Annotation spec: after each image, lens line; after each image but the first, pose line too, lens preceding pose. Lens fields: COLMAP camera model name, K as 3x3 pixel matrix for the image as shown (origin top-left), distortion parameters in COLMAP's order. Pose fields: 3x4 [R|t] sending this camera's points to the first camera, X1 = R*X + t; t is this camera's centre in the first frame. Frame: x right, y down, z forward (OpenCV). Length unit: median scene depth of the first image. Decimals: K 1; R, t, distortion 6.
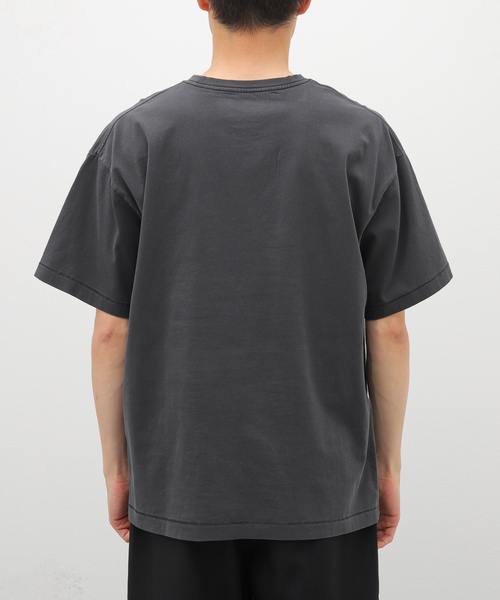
lens RADIAL K [[2797.9, 0, 250.1], [0, 2797.9, 301.5], [0, 0, 1]] dist [0.587419, 0.000000]
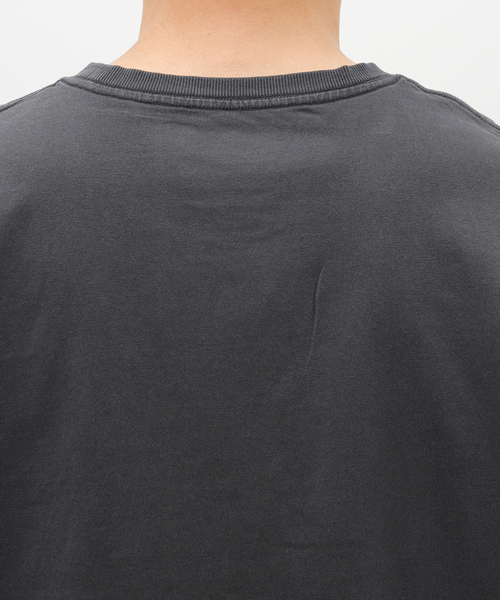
lens RADIAL K [[2797.9, 0, 250.5], [0, 2797.9, 298.6], [0, 0, 1]] dist [0.587419, 0.000000]
pose [[0.999982, 0.005564, 0.002278, 0.000663], [-0.005543, 0.999943, -0.009157, -0.046542], [-0.002328, 0.009145, 0.999955, 0.634593]]
